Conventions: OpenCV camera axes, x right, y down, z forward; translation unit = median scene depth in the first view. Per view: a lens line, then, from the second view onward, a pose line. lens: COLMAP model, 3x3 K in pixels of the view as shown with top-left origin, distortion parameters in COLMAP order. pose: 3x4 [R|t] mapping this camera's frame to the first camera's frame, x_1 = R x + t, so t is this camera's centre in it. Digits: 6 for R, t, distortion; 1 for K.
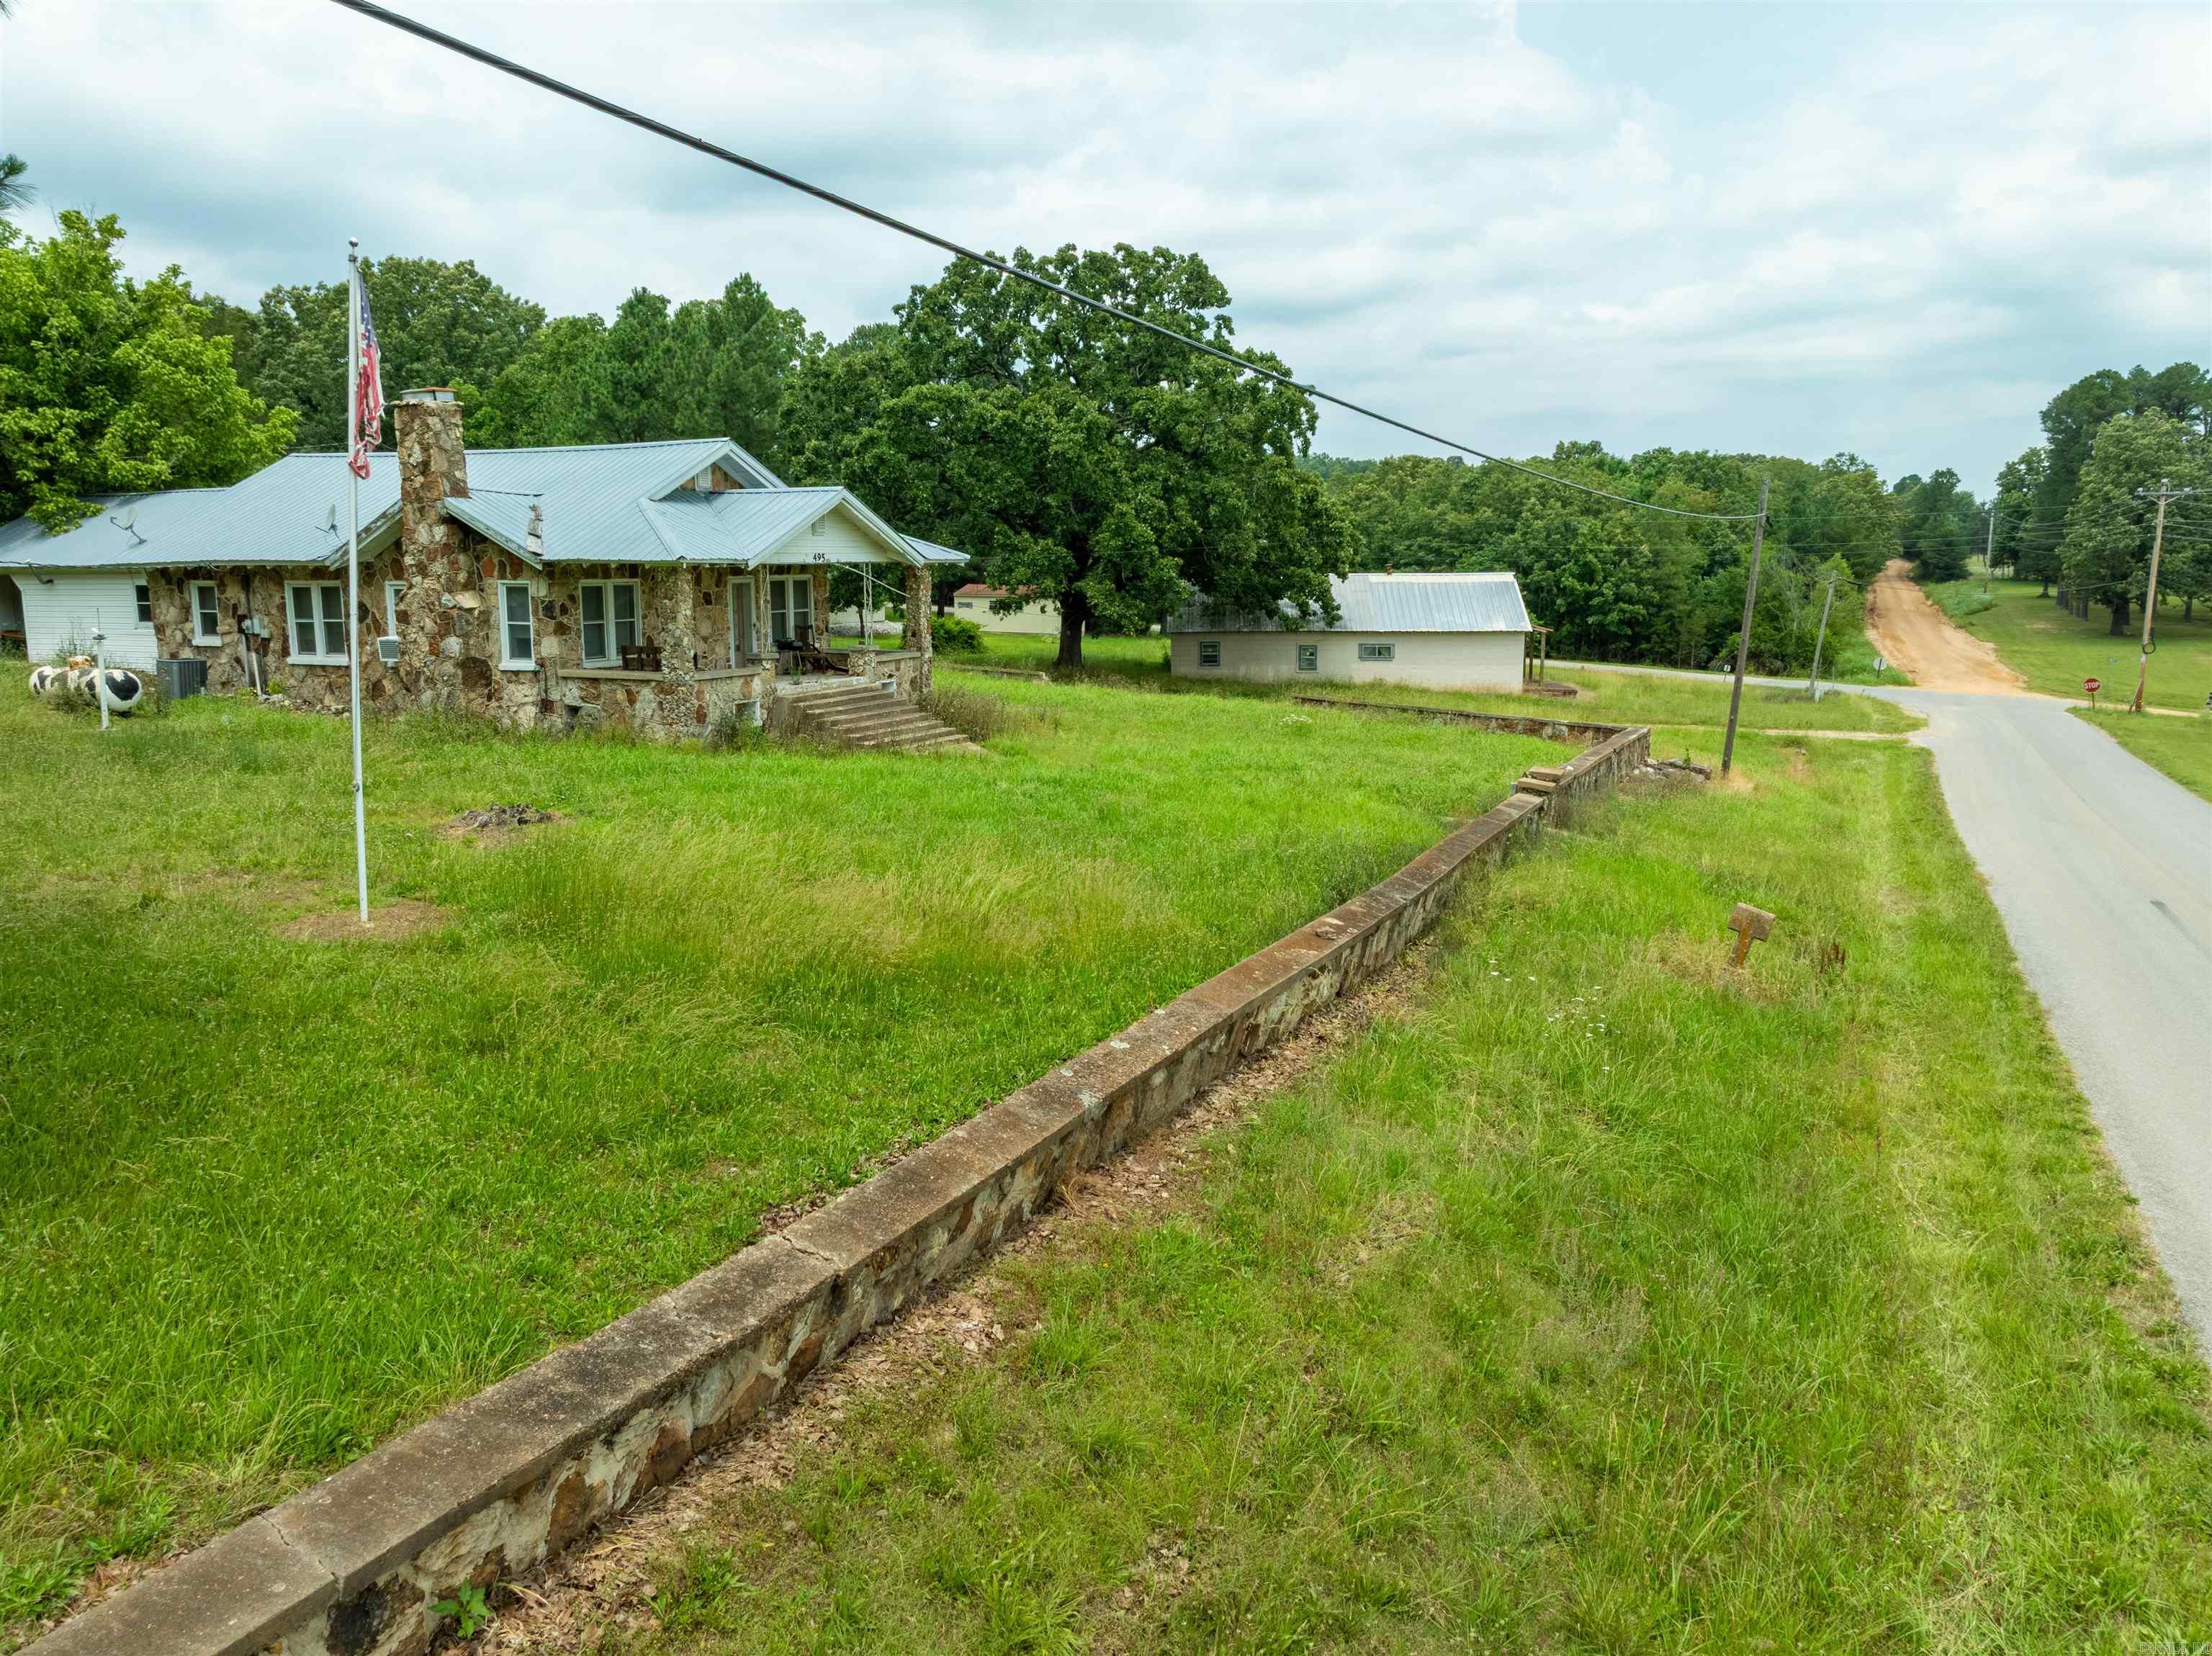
lens RADIAL K [[1565.3, 0, 1098.7], [0, 1565.3, 820.7], [0, 0, 1]] dist [-0.035200, 0.020666]
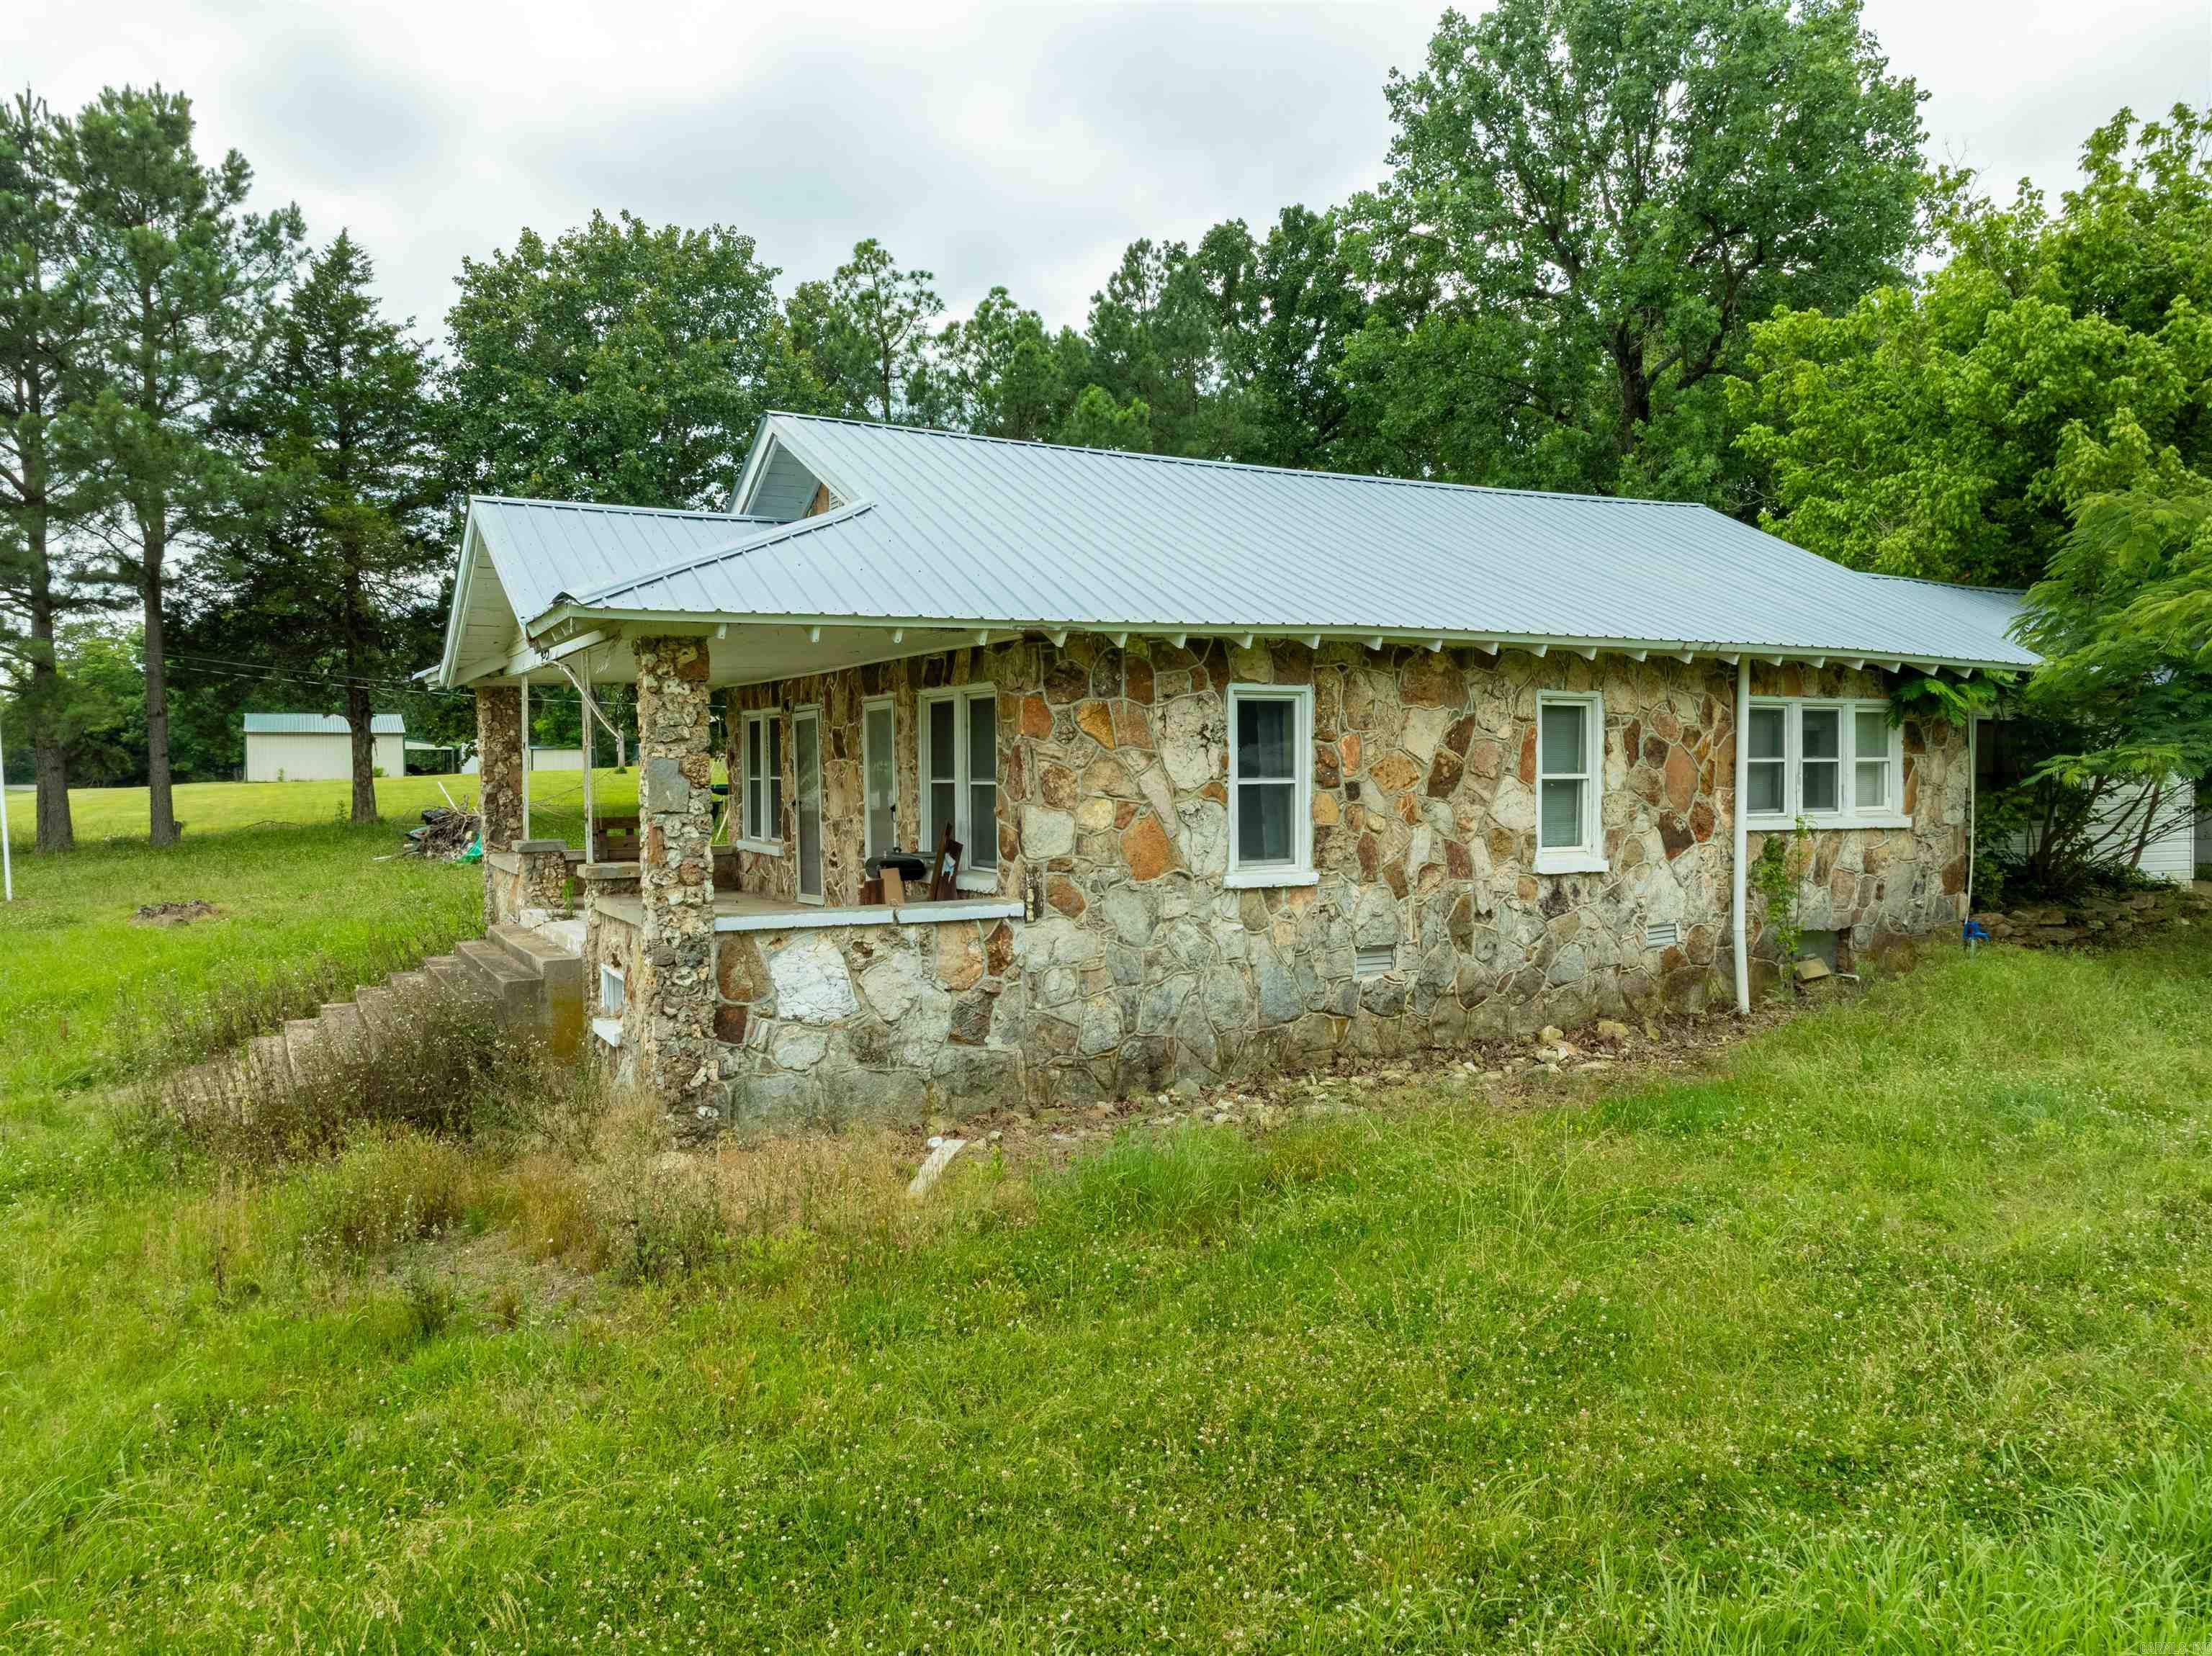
lens RADIAL K [[1565.3, 0, 1115.4], [0, 1565.3, 827.0], [0, 0, 1]] dist [-0.035200, 0.020666]
pose [[-0.597007, 0.033359, -0.801542, 0.090197], [-0.130675, 0.981747, 0.138189, -0.207996], [0.791522, 0.187241, -0.581750, 1.441431]]
